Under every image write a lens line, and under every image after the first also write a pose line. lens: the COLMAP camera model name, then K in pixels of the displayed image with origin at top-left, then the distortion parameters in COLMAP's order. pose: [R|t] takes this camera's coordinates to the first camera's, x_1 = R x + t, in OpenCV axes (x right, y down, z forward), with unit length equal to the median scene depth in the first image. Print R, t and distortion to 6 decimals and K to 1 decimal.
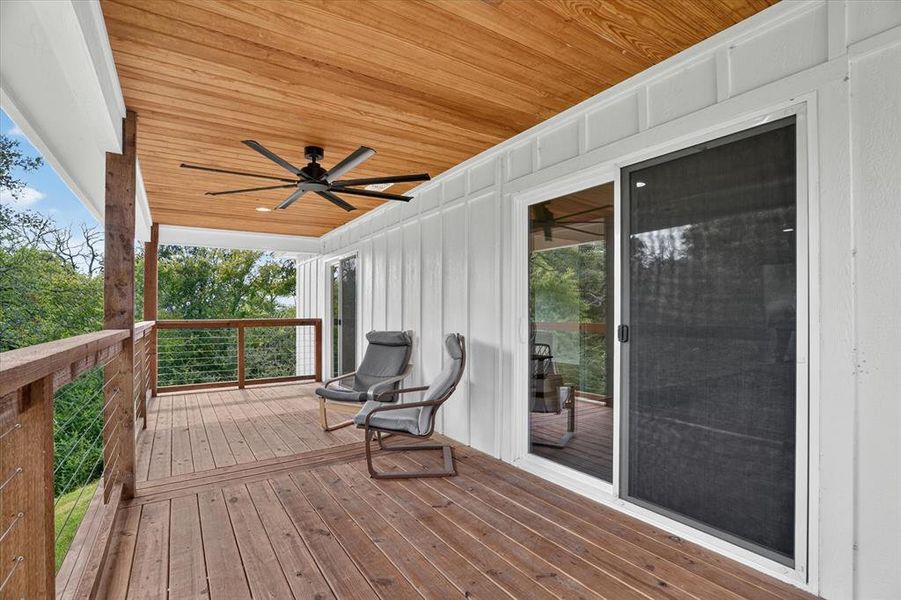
lens RADIAL K [[421.1, 0, 450.8], [0, 421.1, 306.8], [0, 0, 1]] dist [-0.052275, 0.019041]
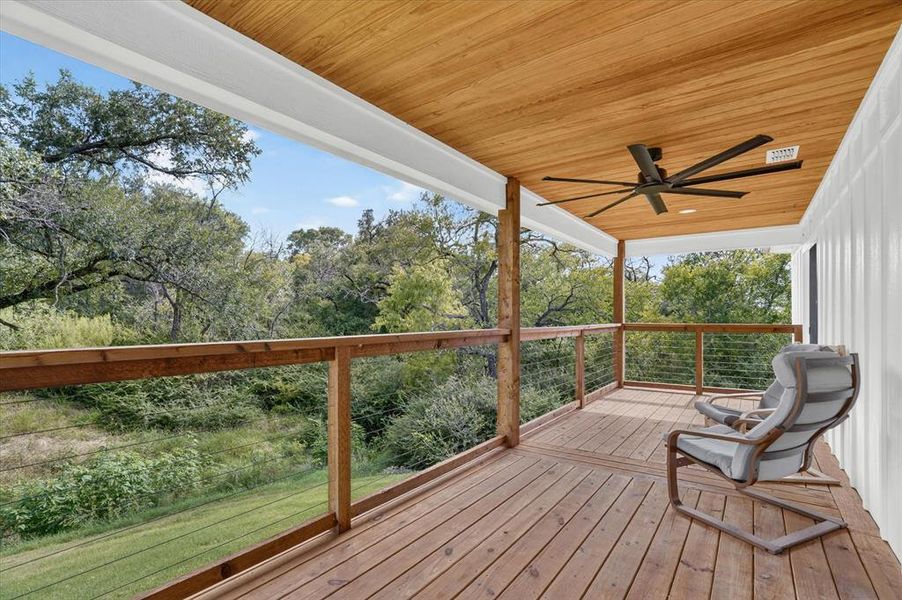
lens RADIAL K [[421.6, 0, 451.3], [0, 421.6, 306.8], [0, 0, 1]] dist [-0.052275, 0.019041]
pose [[0.353813, -0.014070, -0.935210, 0.231628], [0.009001, 0.999892, -0.011638, -0.004086], [0.935273, -0.004301, 0.353902, 0.125495]]
